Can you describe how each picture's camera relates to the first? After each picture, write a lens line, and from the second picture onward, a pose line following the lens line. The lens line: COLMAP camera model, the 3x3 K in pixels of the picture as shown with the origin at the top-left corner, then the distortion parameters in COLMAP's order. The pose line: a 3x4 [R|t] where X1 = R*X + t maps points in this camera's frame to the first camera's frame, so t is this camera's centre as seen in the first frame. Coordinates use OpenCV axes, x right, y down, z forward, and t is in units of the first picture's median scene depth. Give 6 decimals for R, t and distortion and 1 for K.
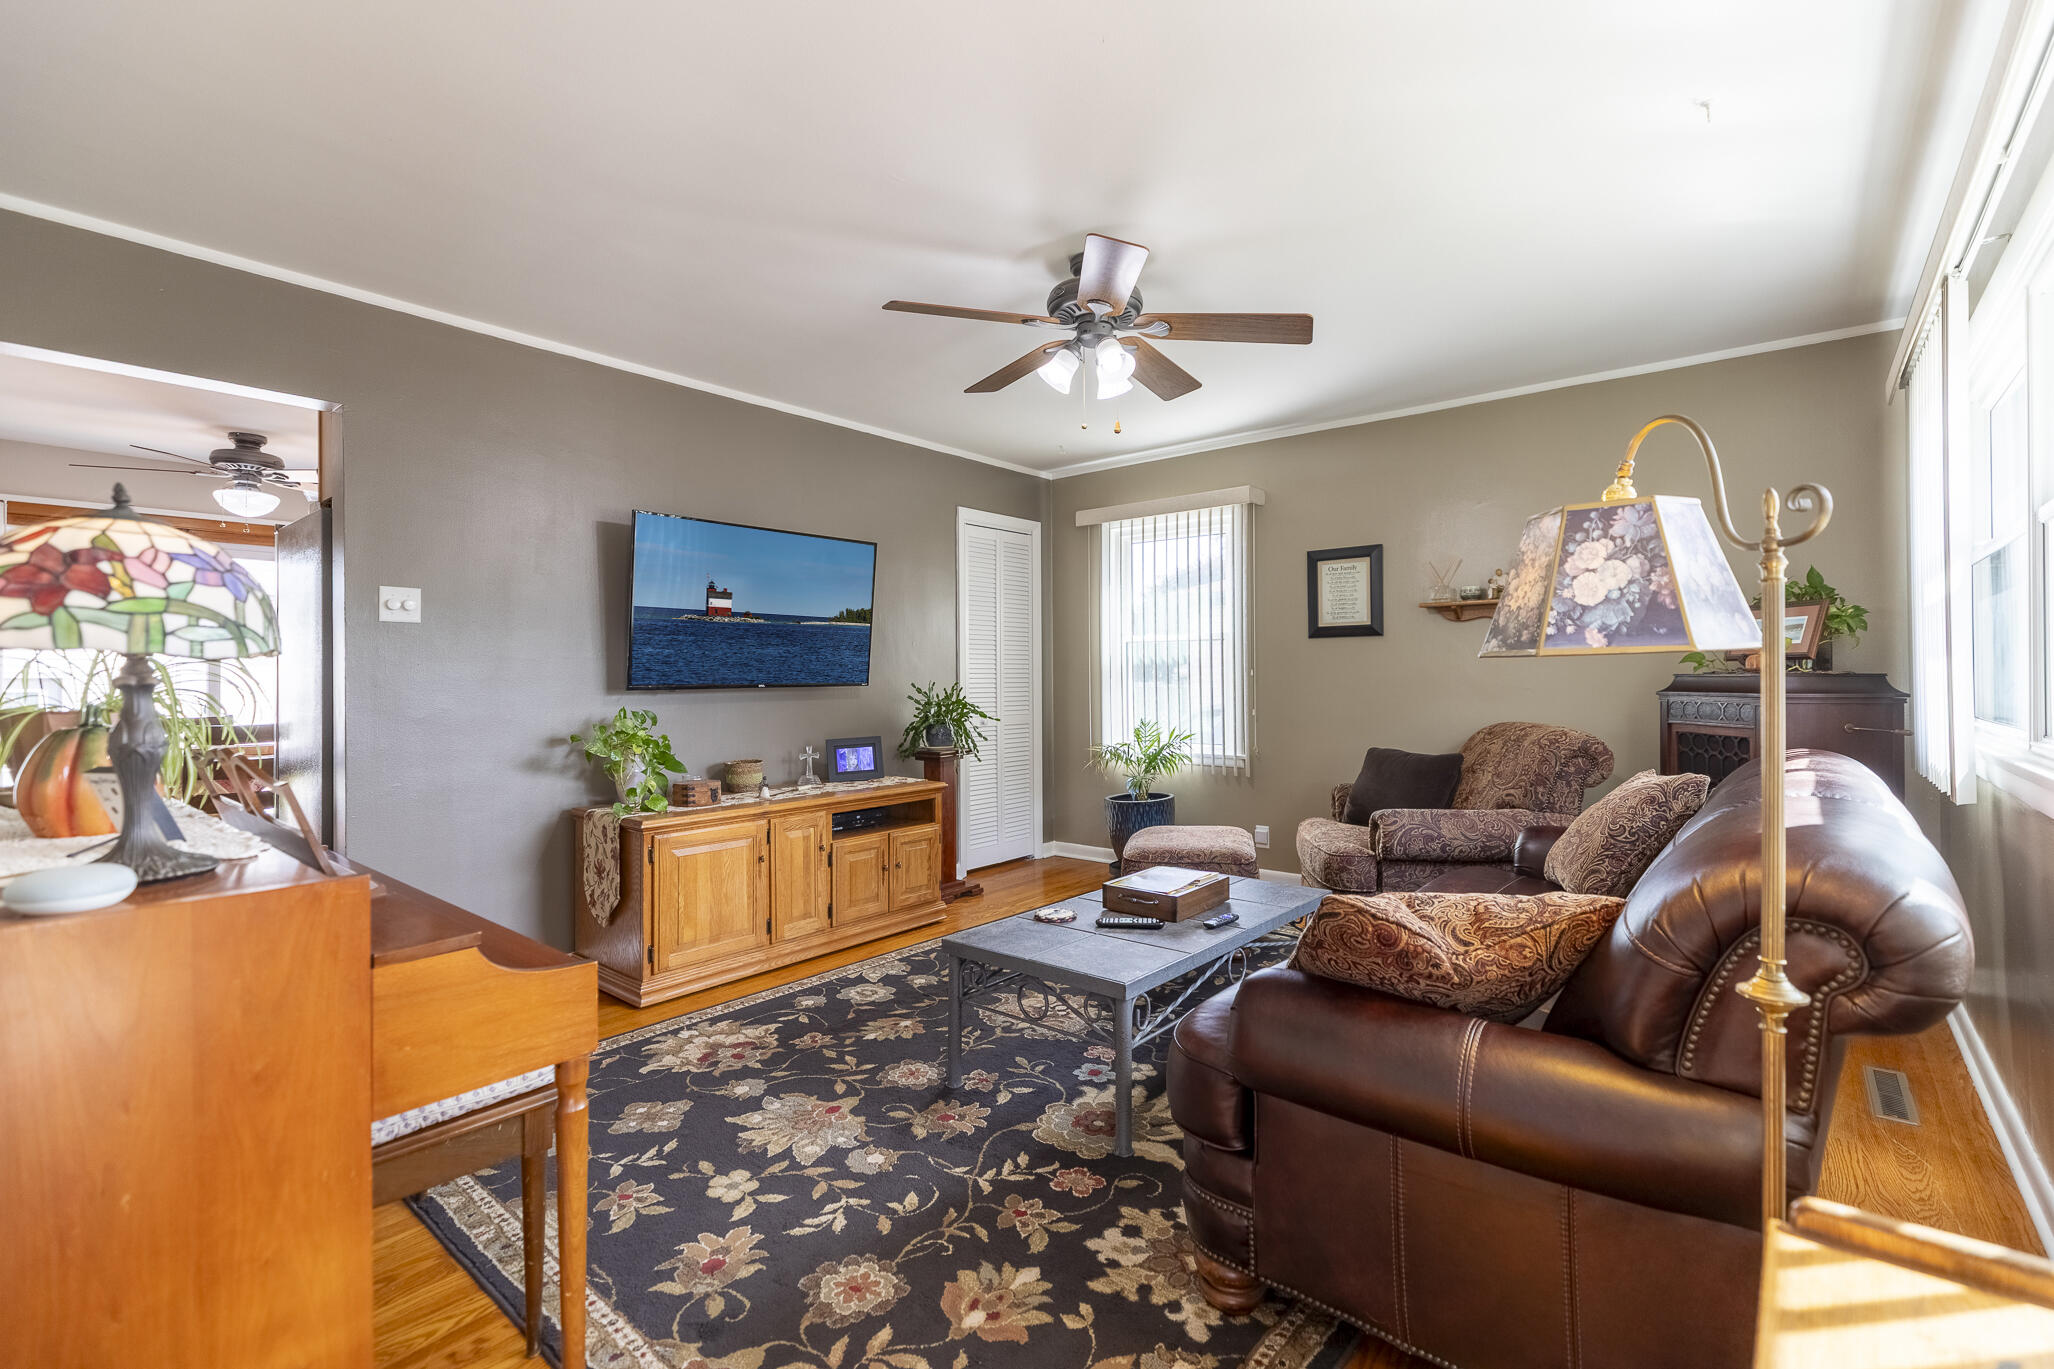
lens RADIAL K [[919.9, 0, 1035.0], [0, 919.9, 674.2], [0, 0, 1]] dist [0.009276, -0.001149]
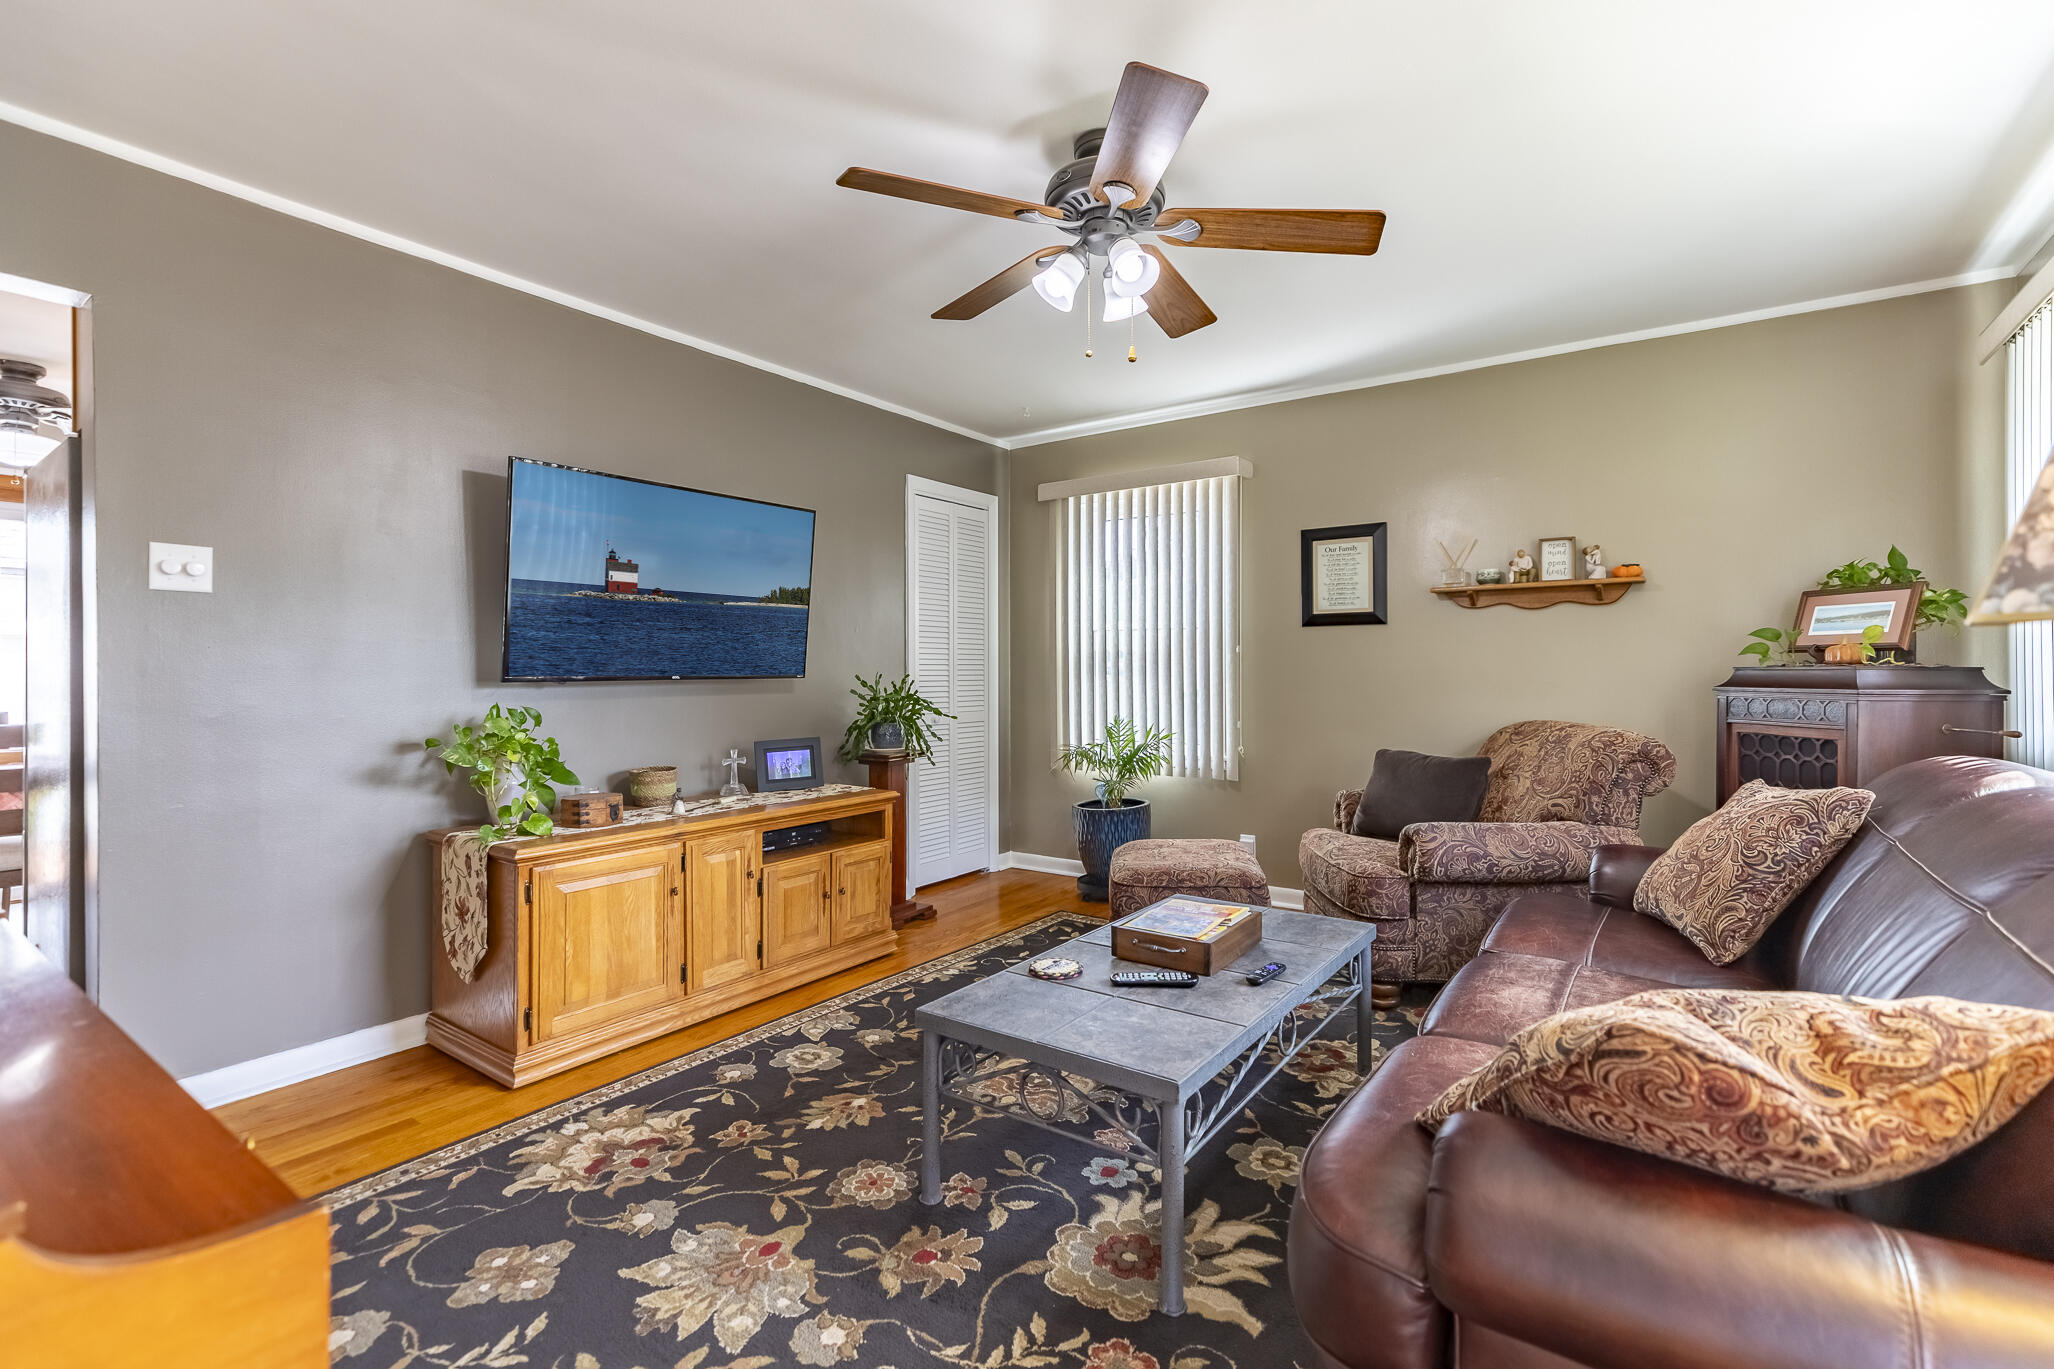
lens RADIAL K [[919.9, 0, 1034.8], [0, 919.9, 672.9], [0, 0, 1]] dist [0.009276, -0.001149]
pose [[0.996815, 0.003551, 0.079672, -0.054576], [-0.003944, 0.999981, 0.004781, 0.004417], [-0.079653, -0.005080, 0.996810, 0.198823]]
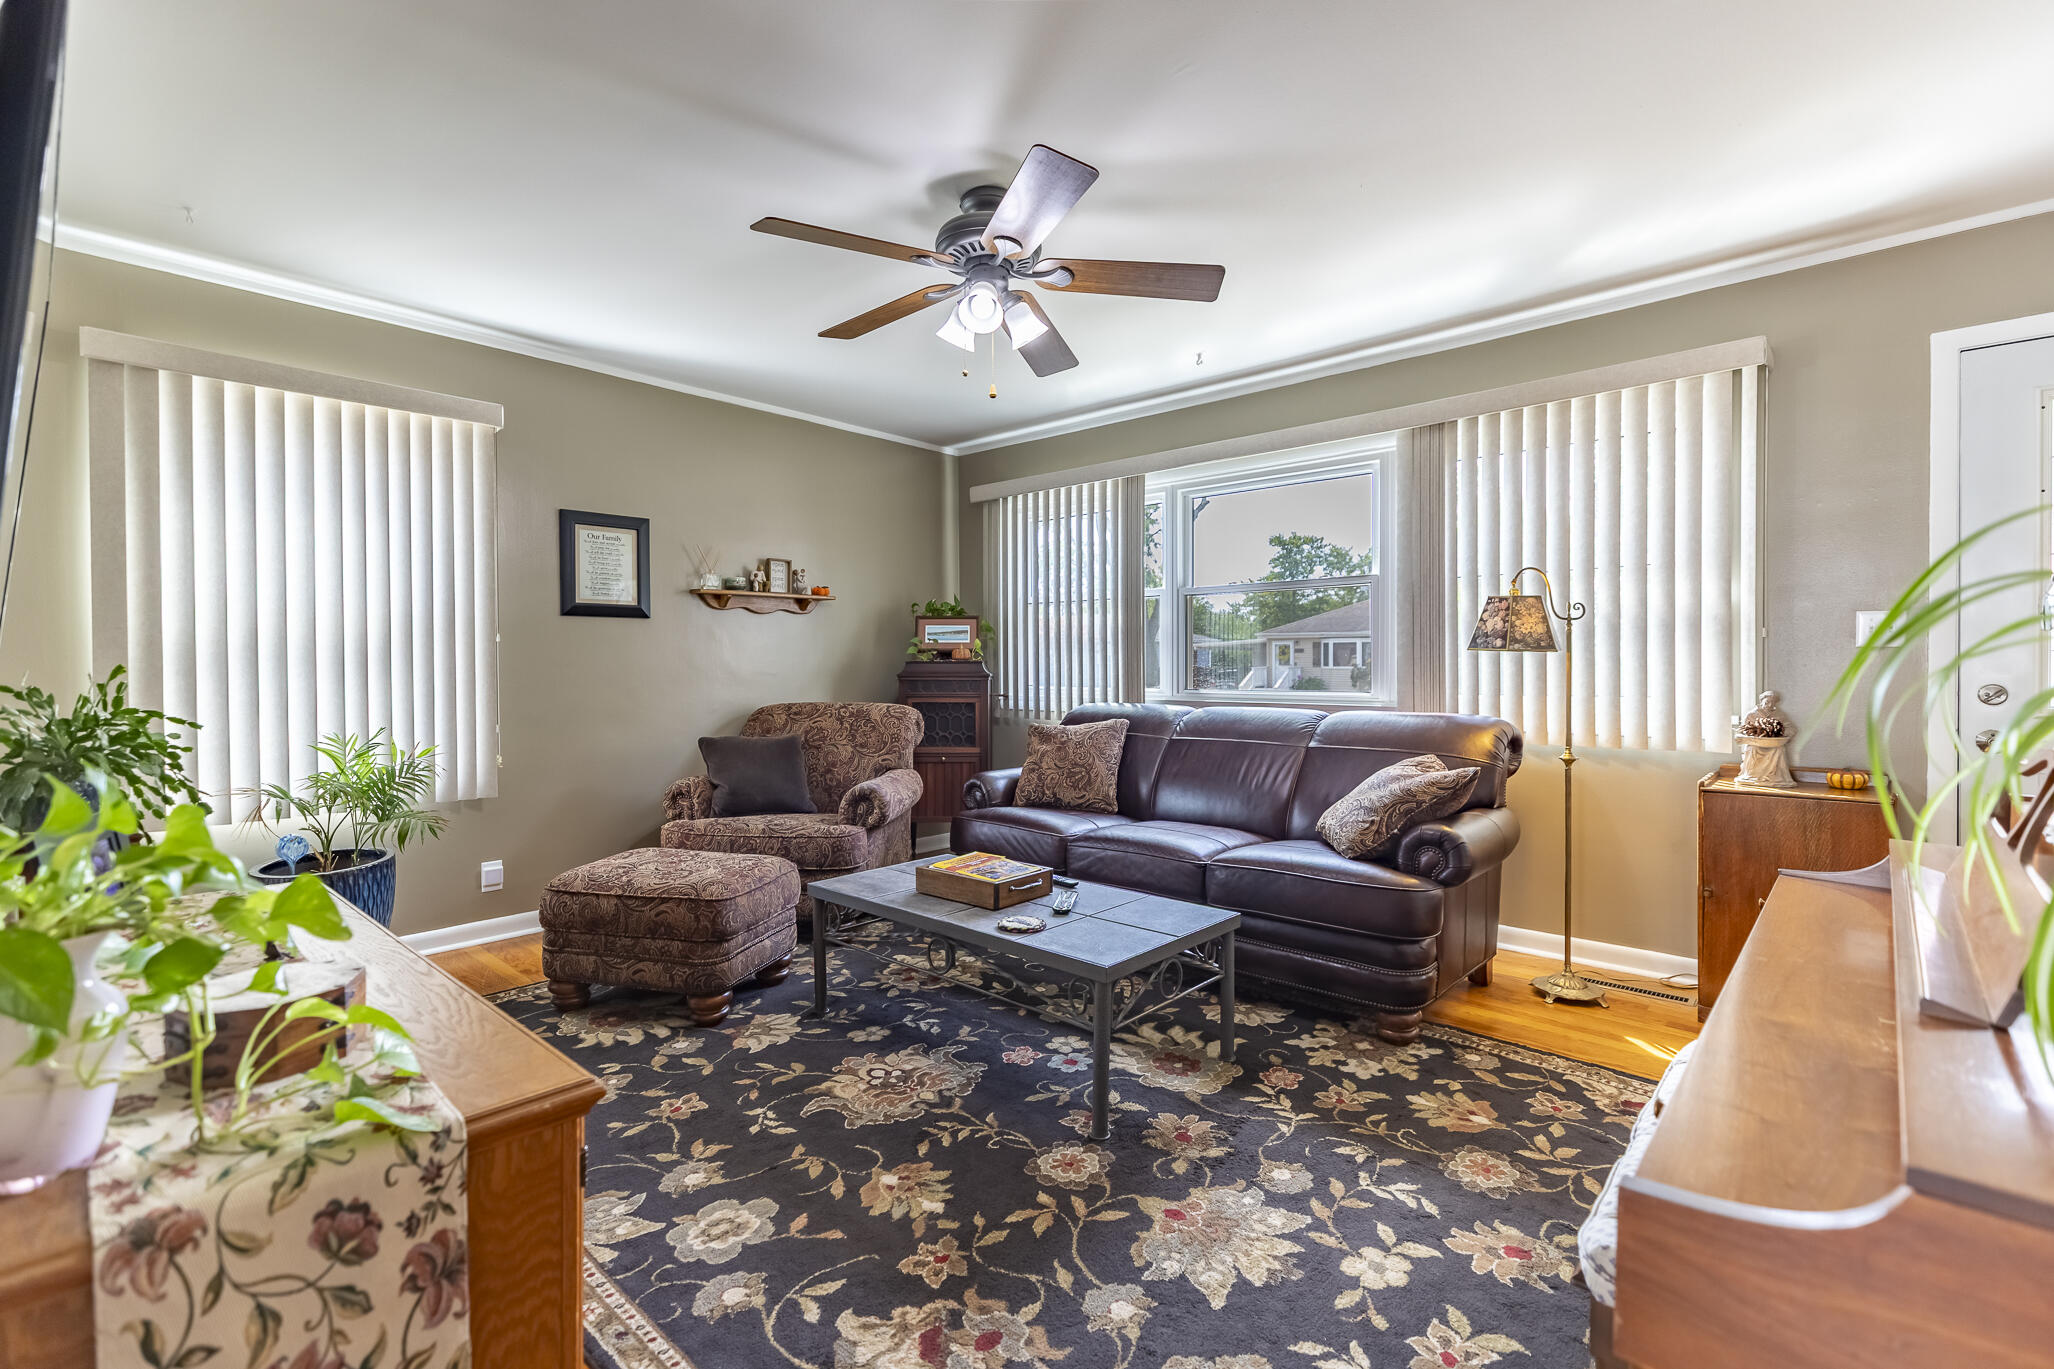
lens RADIAL K [[919.9, 0, 1029.5], [0, 919.9, 682.5], [0, 0, 1]] dist [0.009276, -0.001149]
pose [[0.044245, -0.015228, 0.998905, -0.800652], [-0.001534, 0.999882, 0.015311, 0.010983], [-0.999020, -0.002210, 0.044216, 0.878722]]
